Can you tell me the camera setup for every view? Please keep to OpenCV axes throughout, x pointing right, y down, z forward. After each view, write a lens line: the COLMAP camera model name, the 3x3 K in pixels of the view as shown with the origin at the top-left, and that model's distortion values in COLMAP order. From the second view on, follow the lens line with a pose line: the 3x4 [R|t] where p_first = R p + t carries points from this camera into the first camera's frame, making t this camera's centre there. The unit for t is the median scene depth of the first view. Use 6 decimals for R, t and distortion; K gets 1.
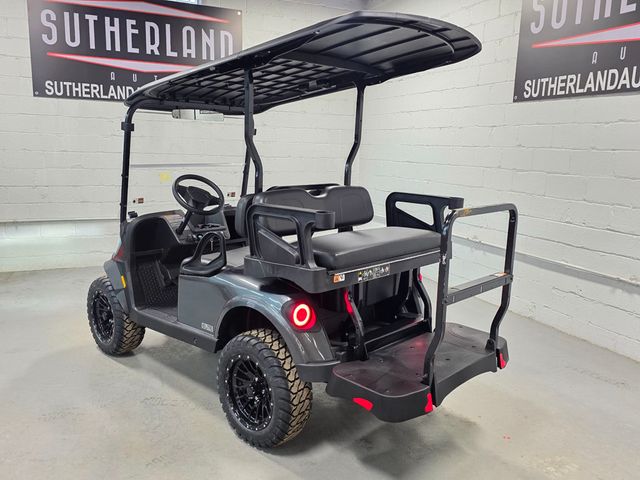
lens RADIAL K [[543.9, 0, 314.9], [0, 543.9, 238.5], [0, 0, 1]] dist [0.068446, -0.062614]
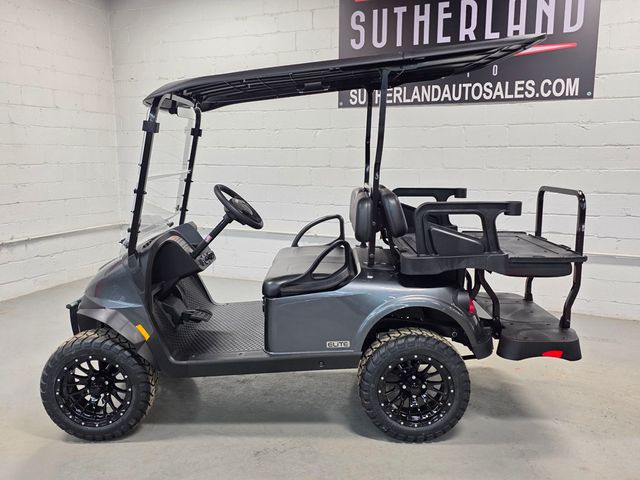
lens RADIAL K [[574.2, 0, 319.7], [0, 574.2, 240.4], [0, 0, 1]] dist [0.062258, -0.048823]
pose [[0.723173, -0.127876, 0.678725, -0.691344], [0.135089, 0.989918, 0.042571, -0.045937], [-0.677326, 0.060902, 0.733157, 0.240696]]
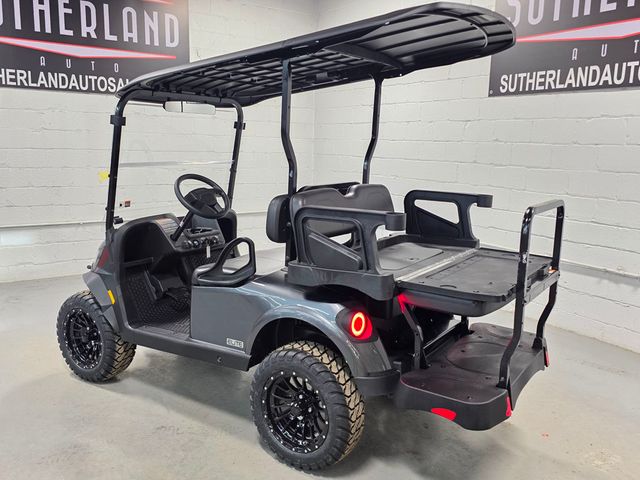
lens RADIAL K [[574.2, 0, 321.5], [0, 574.2, 233.2], [0, 0, 1]] dist [0.062258, -0.048823]
pose [[0.984484, -0.030931, 0.172728, -0.173558], [0.031896, 0.999487, -0.002812, -0.009557], [-0.172553, 0.008278, 0.984966, 0.028353]]
